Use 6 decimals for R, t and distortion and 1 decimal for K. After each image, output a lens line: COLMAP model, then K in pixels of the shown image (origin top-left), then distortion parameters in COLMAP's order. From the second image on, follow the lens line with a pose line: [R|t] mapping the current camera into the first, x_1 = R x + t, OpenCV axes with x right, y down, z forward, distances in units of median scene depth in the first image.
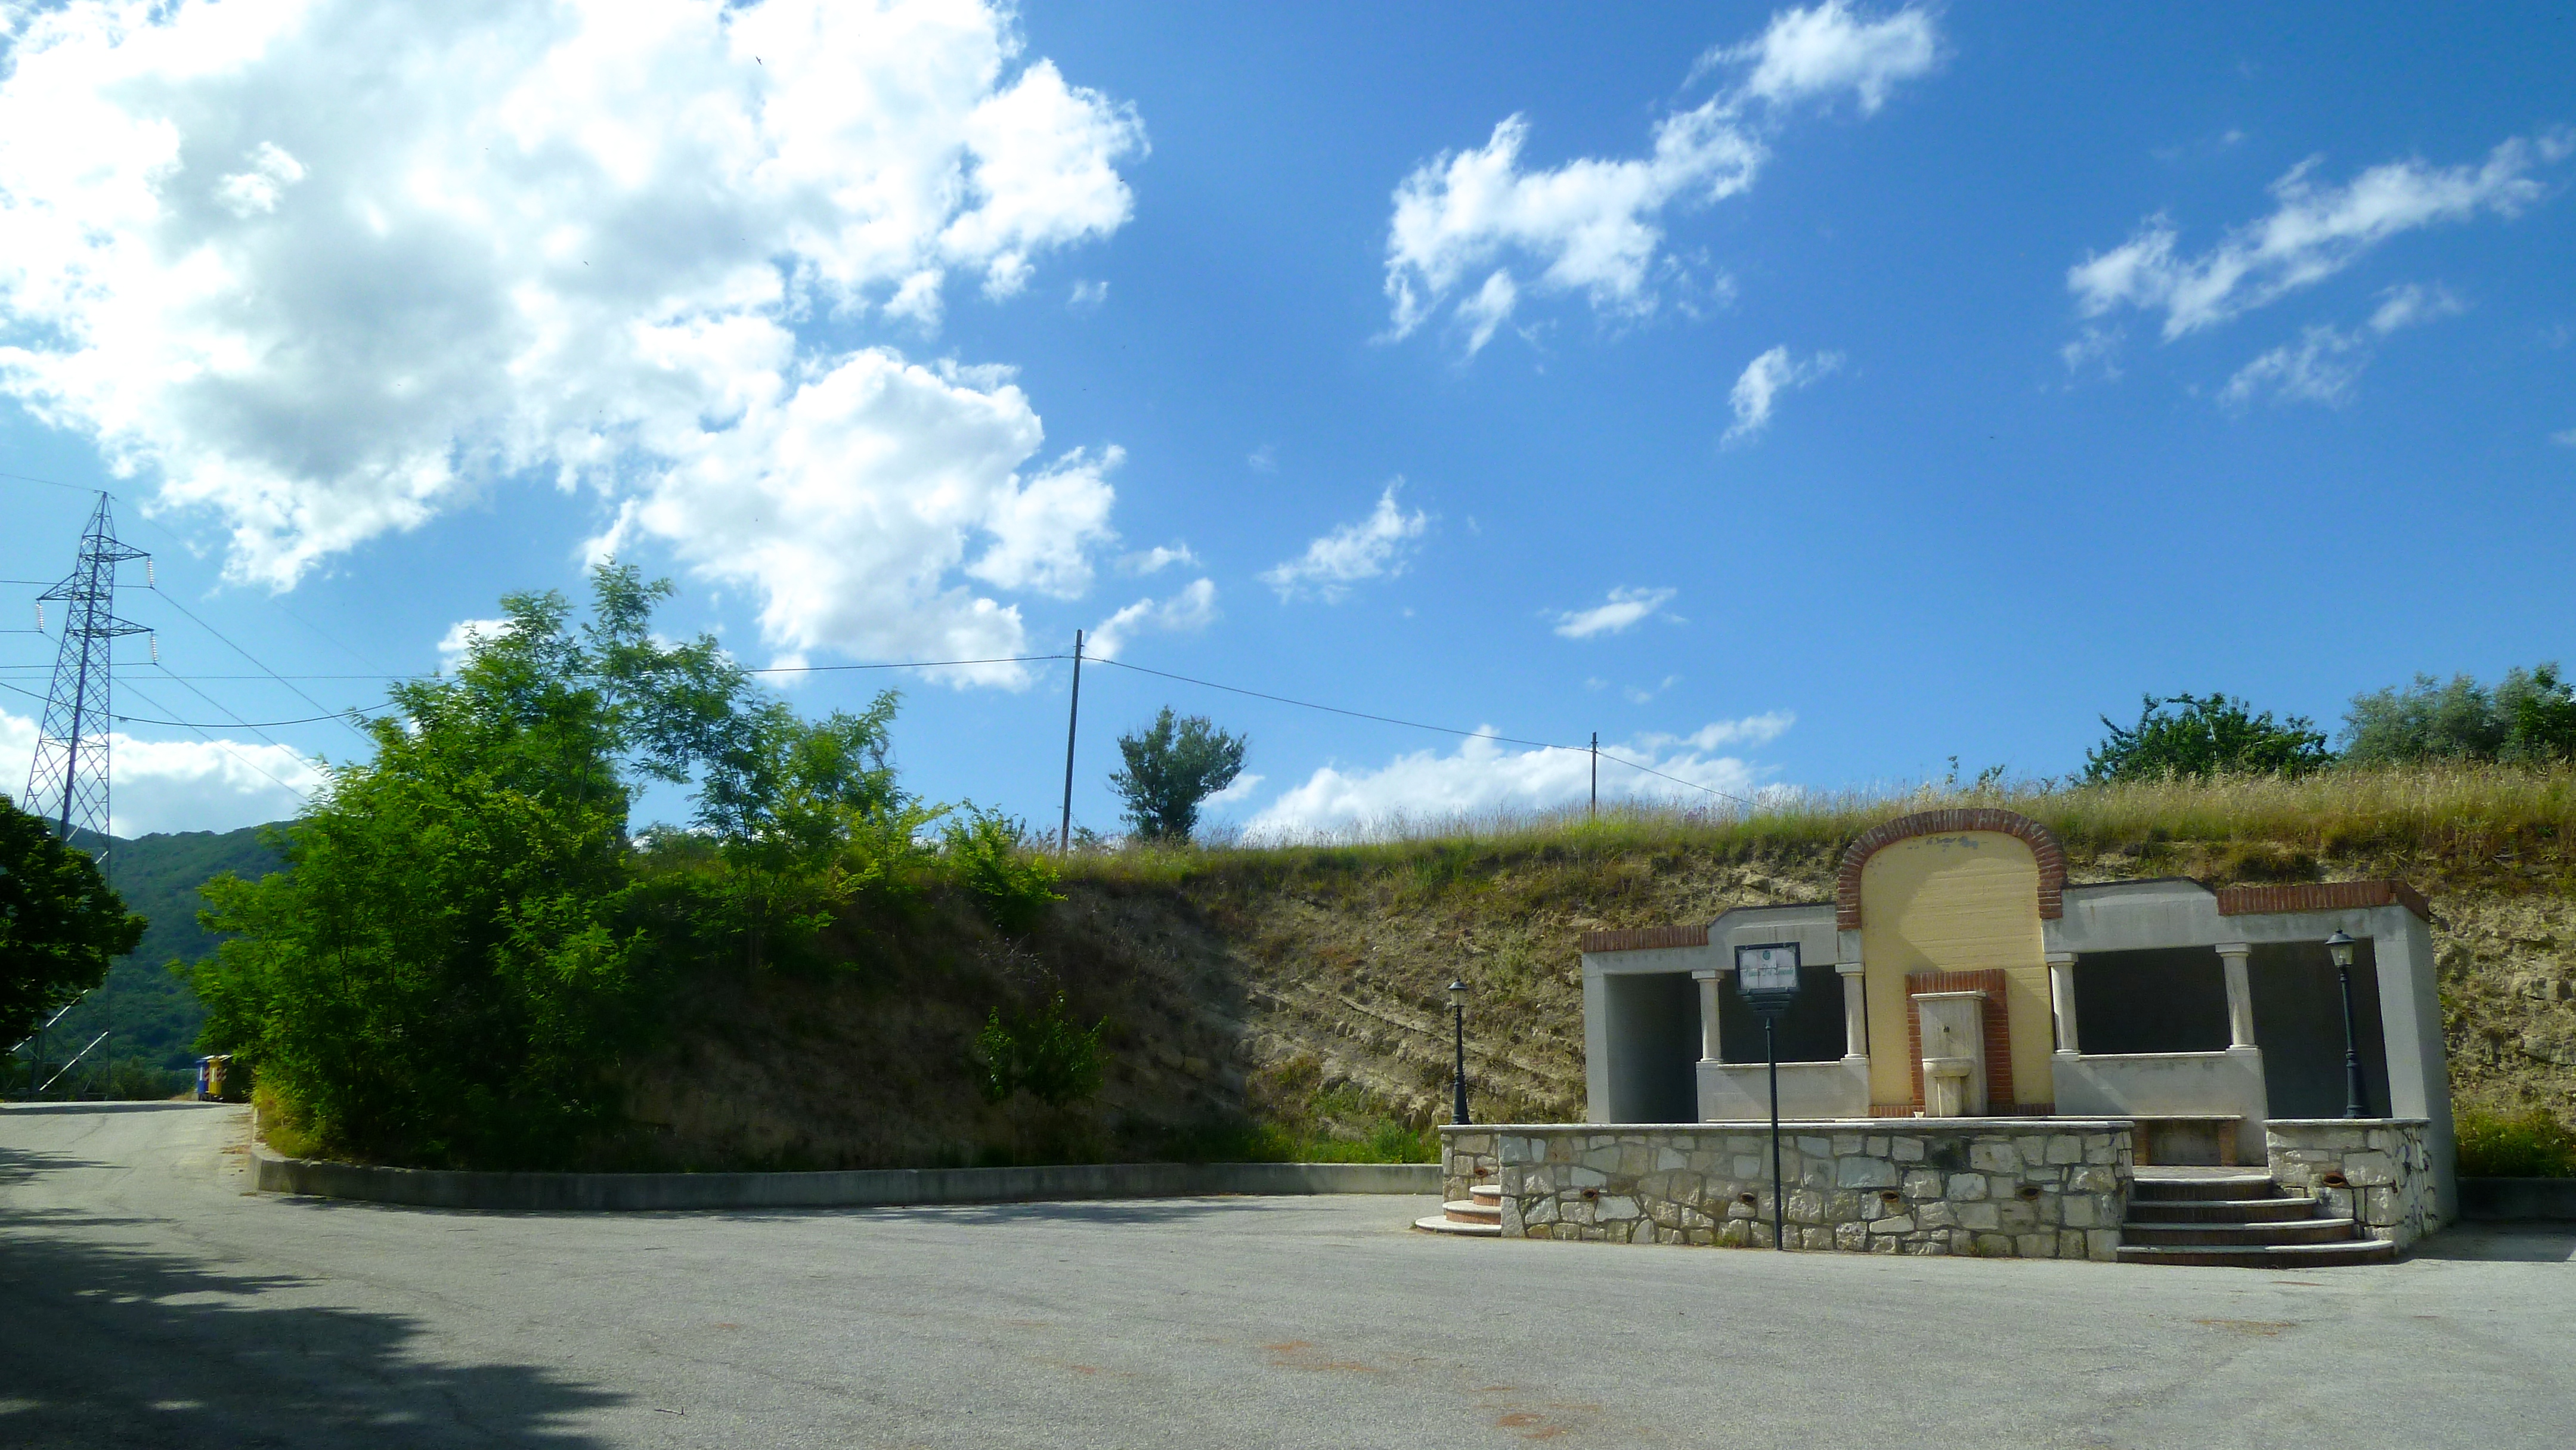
lens RADIAL K [[2058.4, 0, 1288.0], [0, 2058.4, 725.0], [0, 0, 1]] dist [-0.000538, 0.017885]
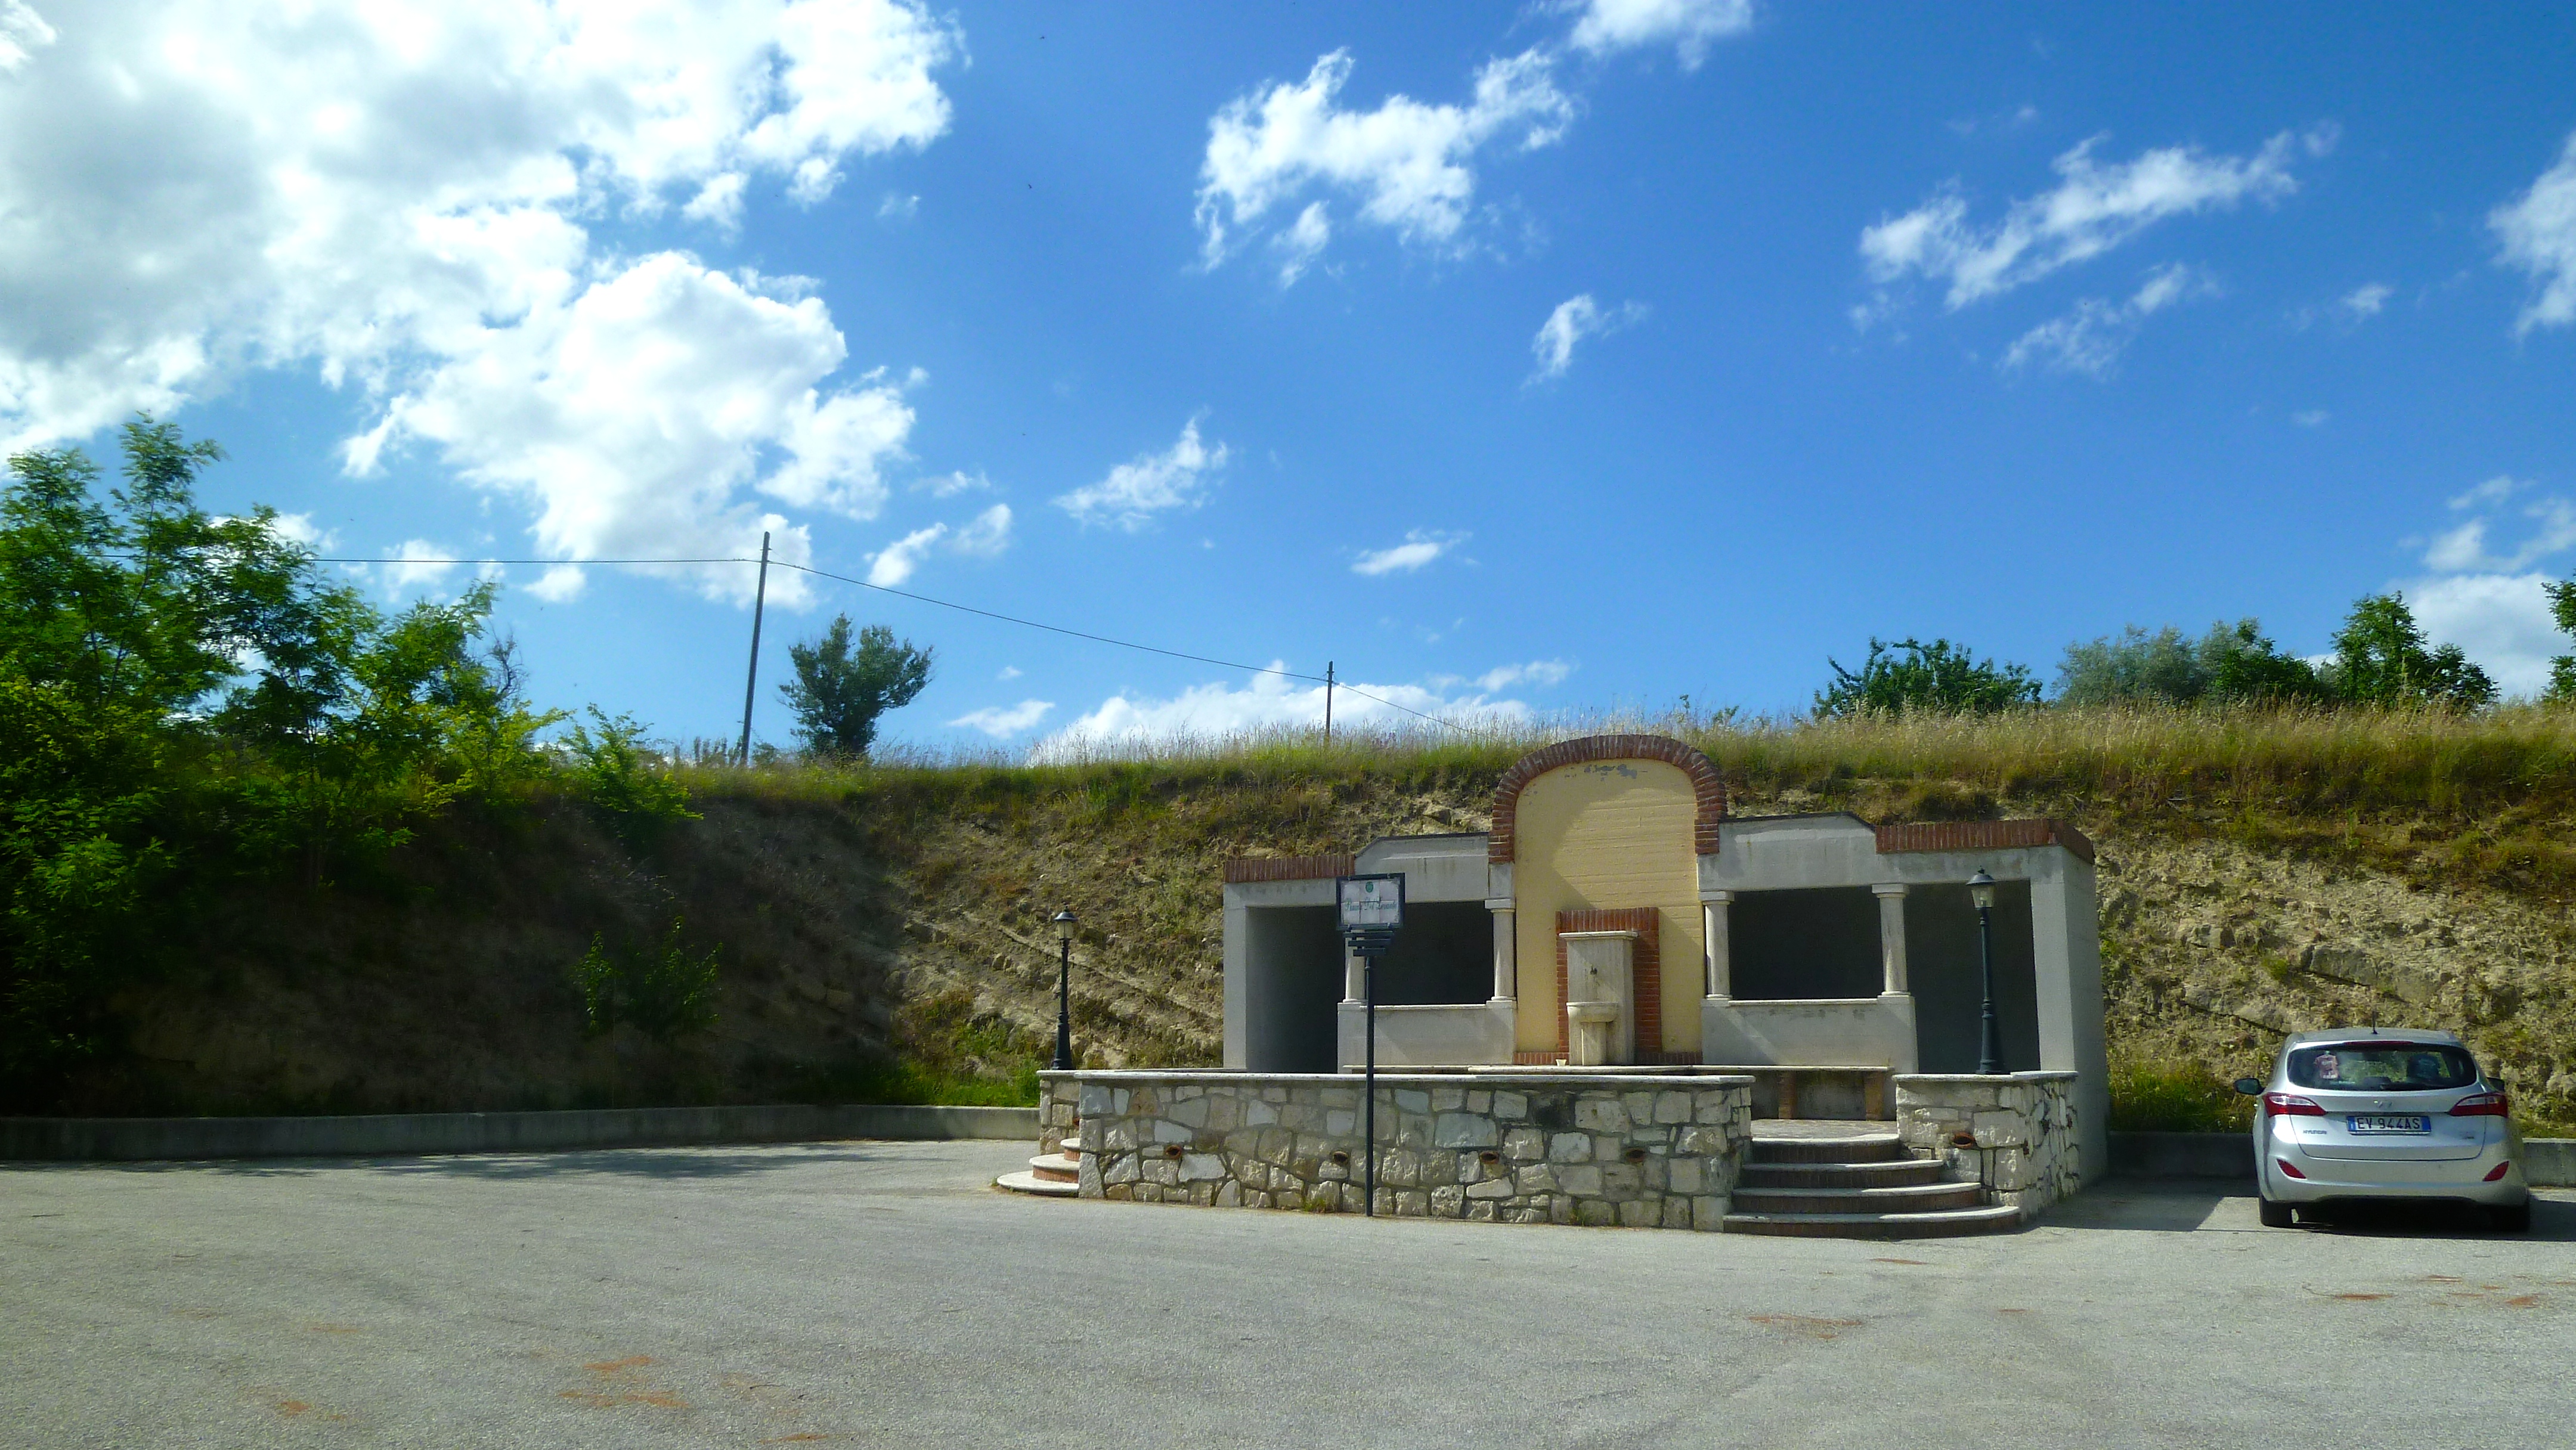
lens RADIAL K [[2058.4, 0, 1288.0], [0, 2058.4, 725.0], [0, 0, 1]] dist [-0.000538, 0.017885]
pose [[0.994059, 0.024835, 0.105974, 0.076464], [-0.028300, 0.999109, 0.031320, 0.011060], [-0.105102, -0.034133, 0.993876, 0.090410]]
